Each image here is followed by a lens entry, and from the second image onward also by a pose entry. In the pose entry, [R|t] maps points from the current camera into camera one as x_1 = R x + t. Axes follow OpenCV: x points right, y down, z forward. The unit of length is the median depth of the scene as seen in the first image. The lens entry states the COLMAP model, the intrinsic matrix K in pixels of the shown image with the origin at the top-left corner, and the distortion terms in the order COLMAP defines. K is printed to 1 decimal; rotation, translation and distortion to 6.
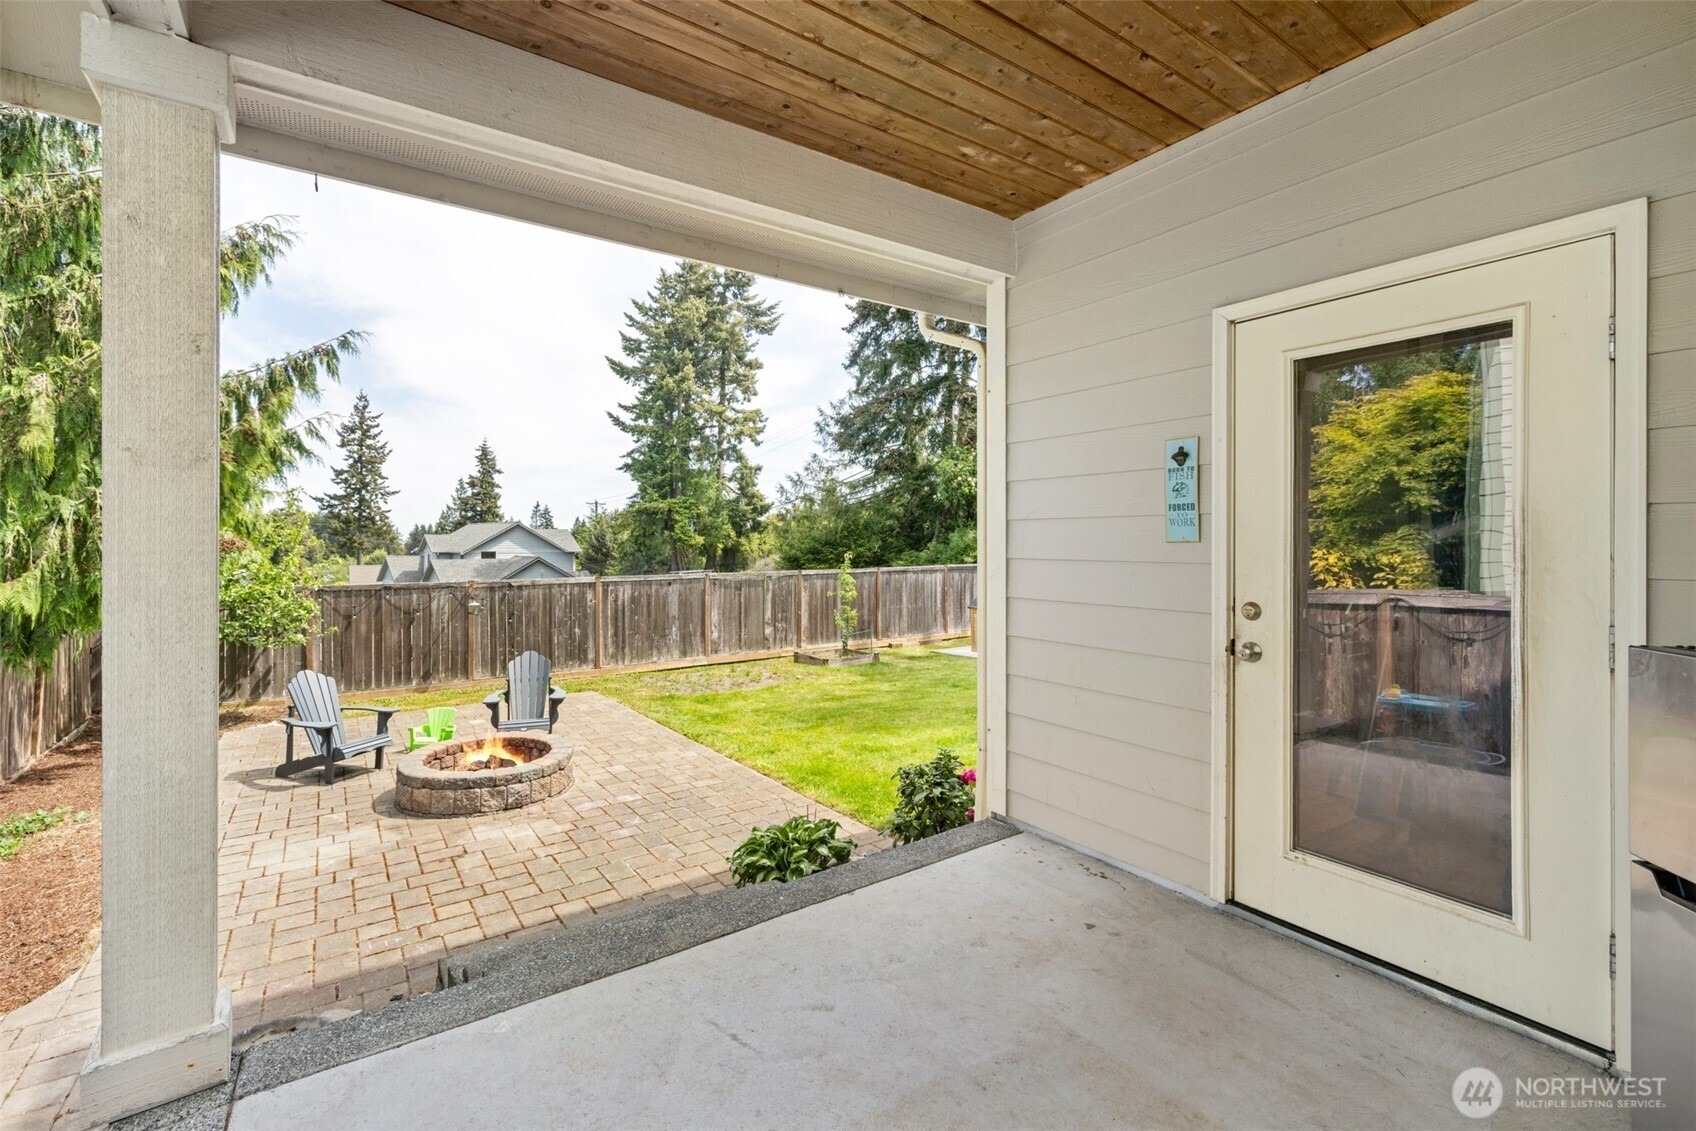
lens RADIAL K [[727.8, 0, 841.2], [0, 727.8, 555.5], [0, 0, 1]] dist [0.001160, -0.000184]
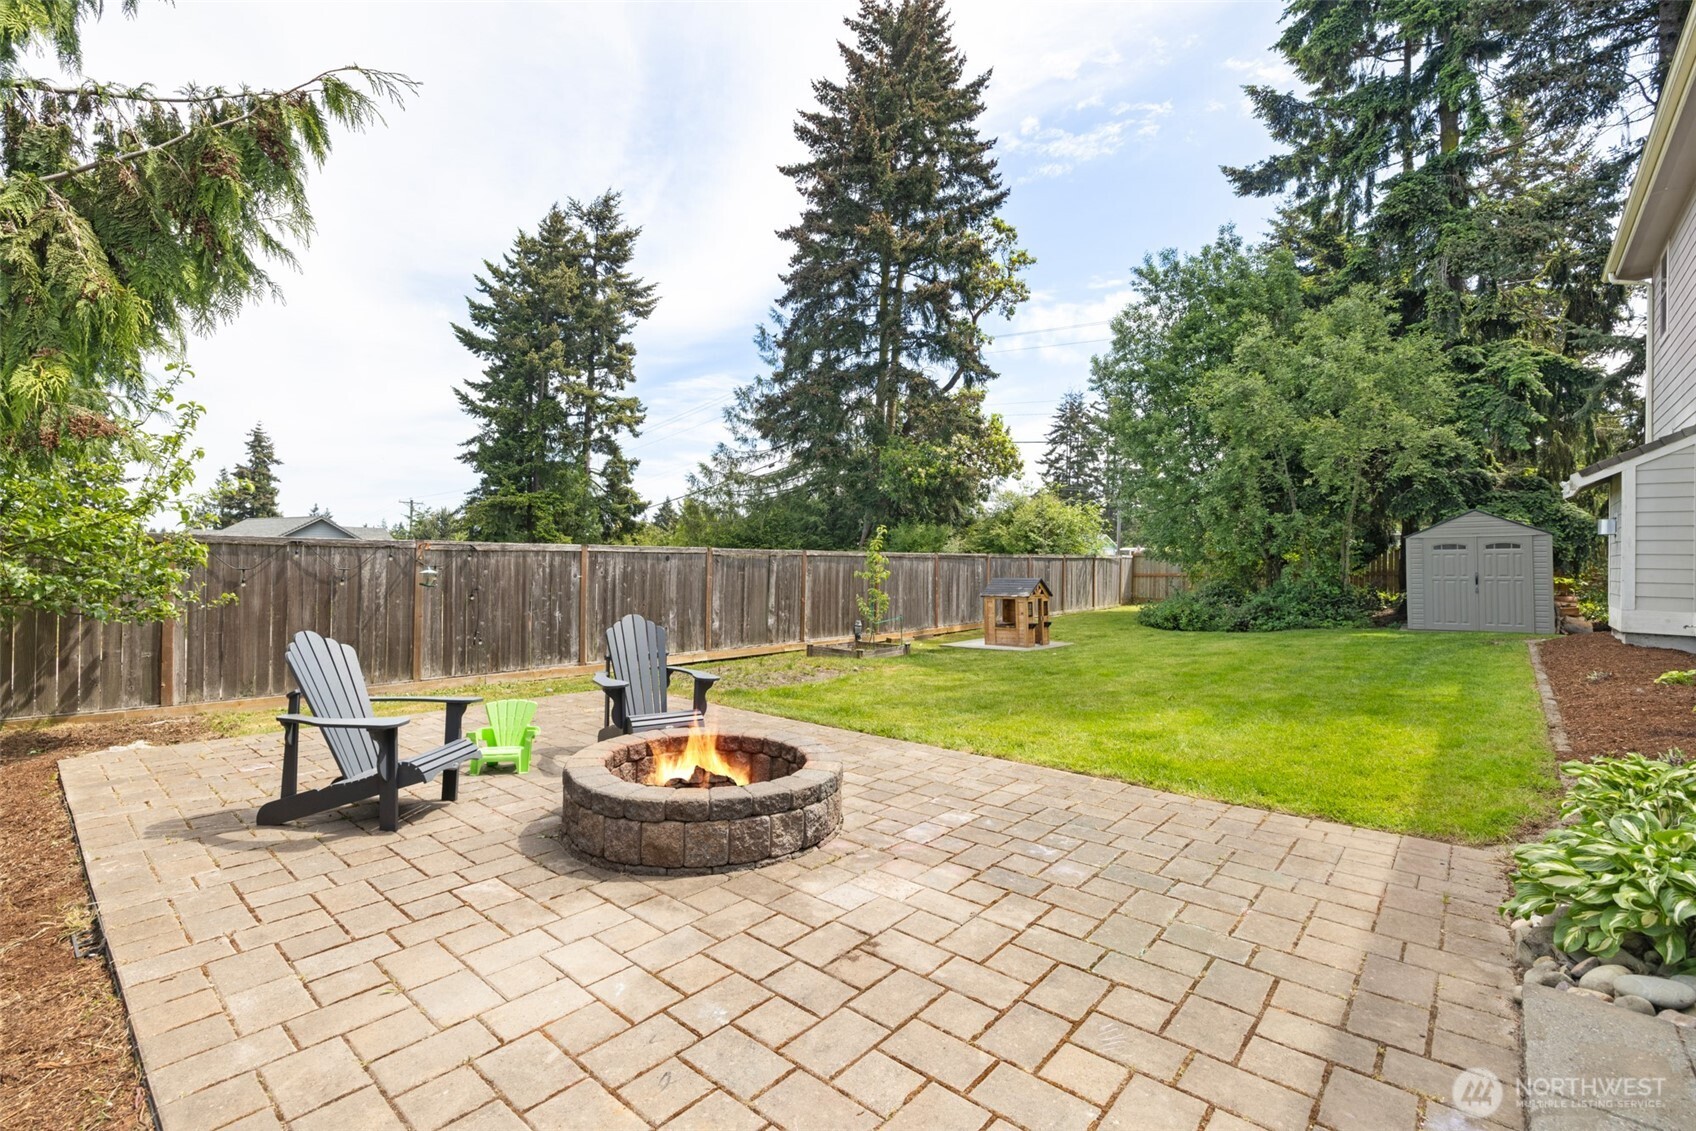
lens RADIAL K [[736.0, 0, 848.0], [0, 736.0, 565.5], [0, 0, 1]] dist [0.001533, 0.000591]
pose [[0.971416, 0.014256, 0.236954, -0.132290], [-0.011280, 0.999840, -0.013909, 0.031408], [-0.237114, 0.010839, 0.971421, 0.100412]]
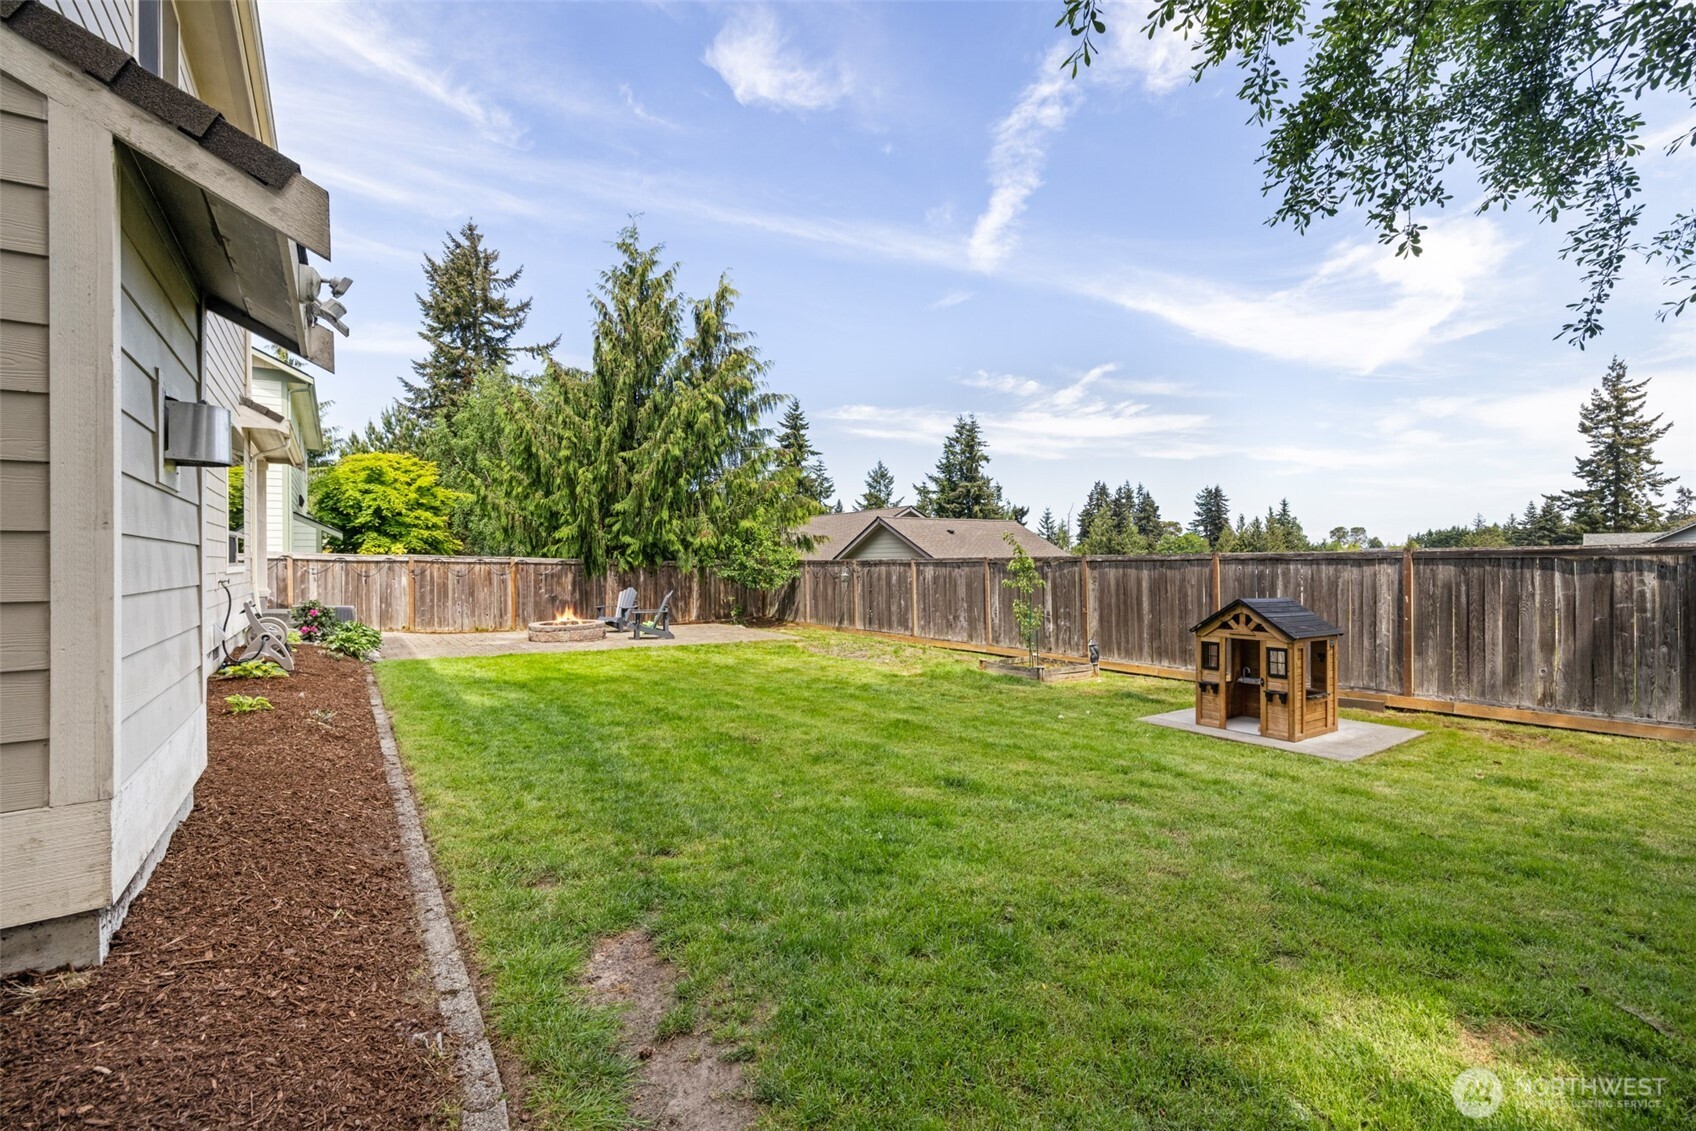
lens RADIAL K [[736.0, 0, 848.0], [0, 736.0, 565.5], [0, 0, 1]] dist [0.001533, 0.000591]
pose [[0.000502, 0.005931, -0.999982, 0.448968], [-0.011211, 0.999920, 0.005925, 0.019183], [0.999937, 0.011208, 0.000568, 0.475326]]
